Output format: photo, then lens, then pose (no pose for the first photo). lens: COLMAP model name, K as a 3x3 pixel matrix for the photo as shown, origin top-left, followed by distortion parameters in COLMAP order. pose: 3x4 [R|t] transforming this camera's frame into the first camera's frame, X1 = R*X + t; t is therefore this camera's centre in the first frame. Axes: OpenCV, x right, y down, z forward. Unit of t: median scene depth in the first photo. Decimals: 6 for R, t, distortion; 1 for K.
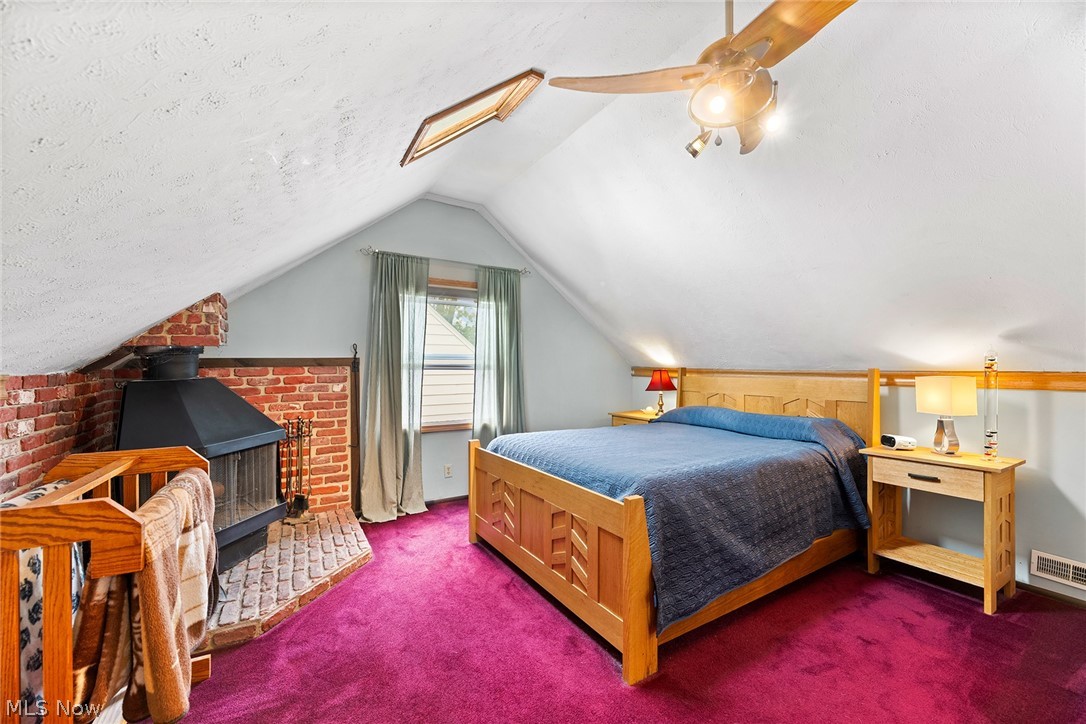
lens RADIAL K [[448.0, 0, 545.6], [0, 448.0, 367.1], [0, 0, 1]] dist [-0.001098, -0.000236]
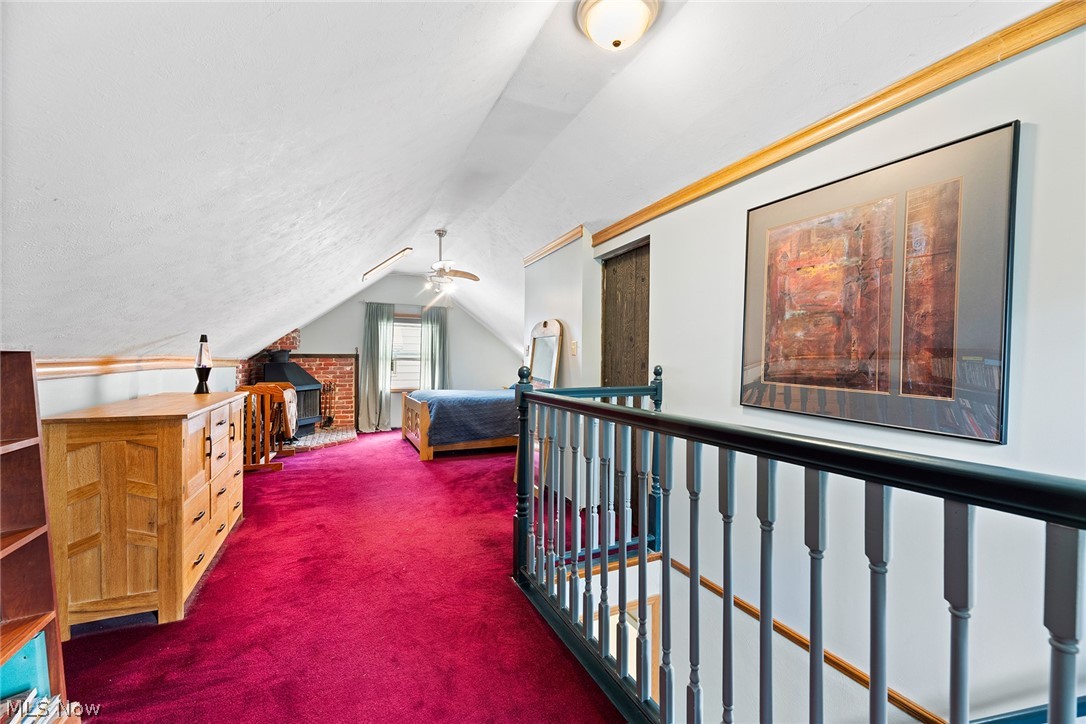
lens RADIAL K [[448.0, 0, 540.6], [0, 448.0, 360.8], [0, 0, 1]] dist [-0.001098, -0.000236]
pose [[0.993226, 0.008455, -0.115890, 0.682804], [-0.008725, 0.999960, -0.001824, 0.007728], [0.115870, 0.002823, 0.993260, -0.992579]]
